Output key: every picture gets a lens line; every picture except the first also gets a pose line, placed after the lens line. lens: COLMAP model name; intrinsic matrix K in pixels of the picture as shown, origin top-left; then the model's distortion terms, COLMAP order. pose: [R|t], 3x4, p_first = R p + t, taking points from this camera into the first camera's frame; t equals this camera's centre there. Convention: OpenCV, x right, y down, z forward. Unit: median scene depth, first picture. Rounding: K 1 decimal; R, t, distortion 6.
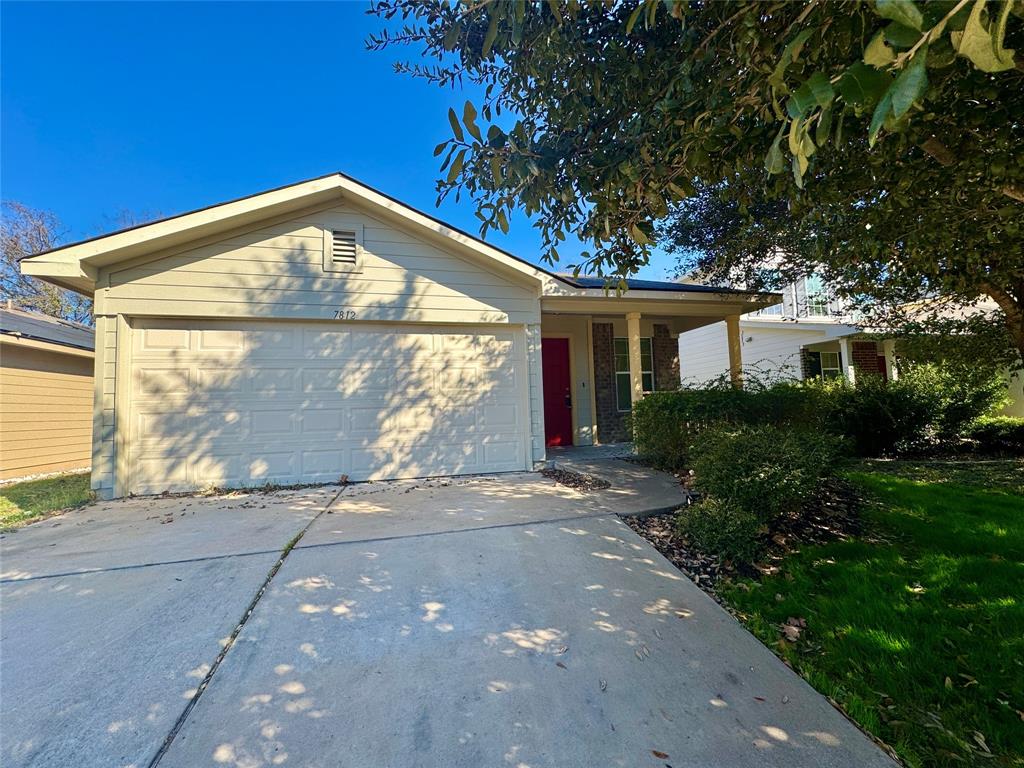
lens RADIAL K [[410.2, 0, 510.2], [0, 410.2, 386.7], [0, 0, 1]] dist [-0.002008, 0.000071]
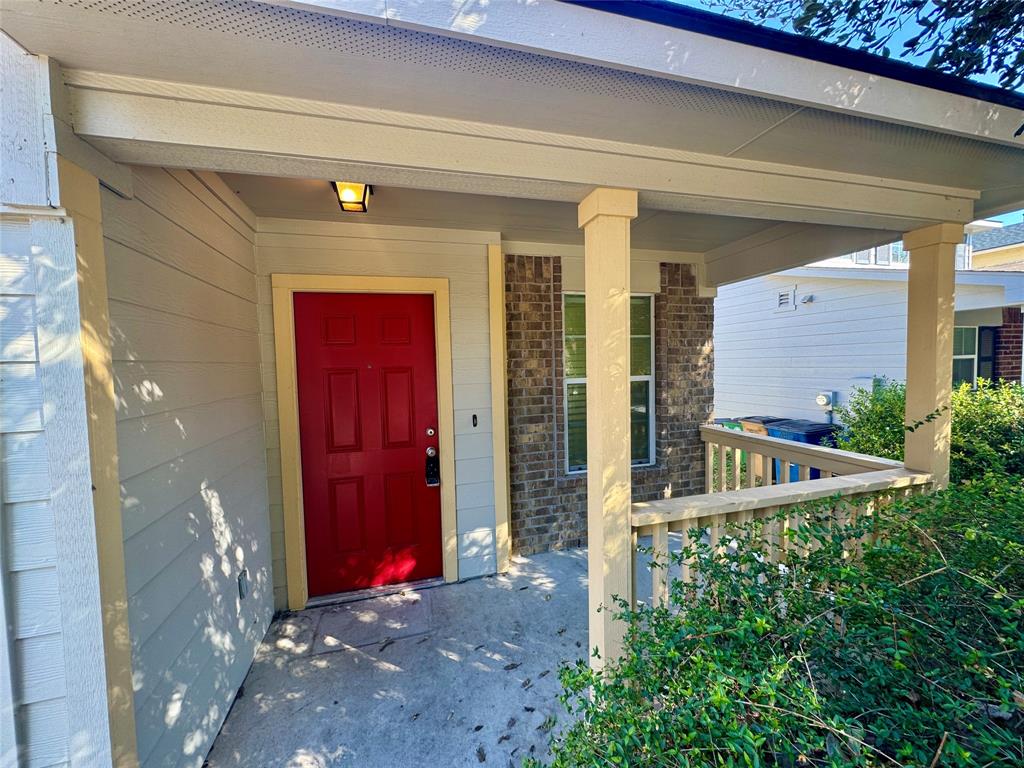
lens RADIAL K [[410.2, 0, 515.5], [0, 410.2, 381.0], [0, 0, 1]] dist [-0.002008, 0.000071]
pose [[0.998450, 0.004724, 0.055462, 0.186997], [-0.010360, 0.994753, 0.101775, -0.075977], [-0.054691, -0.102192, 0.993260, 0.602174]]
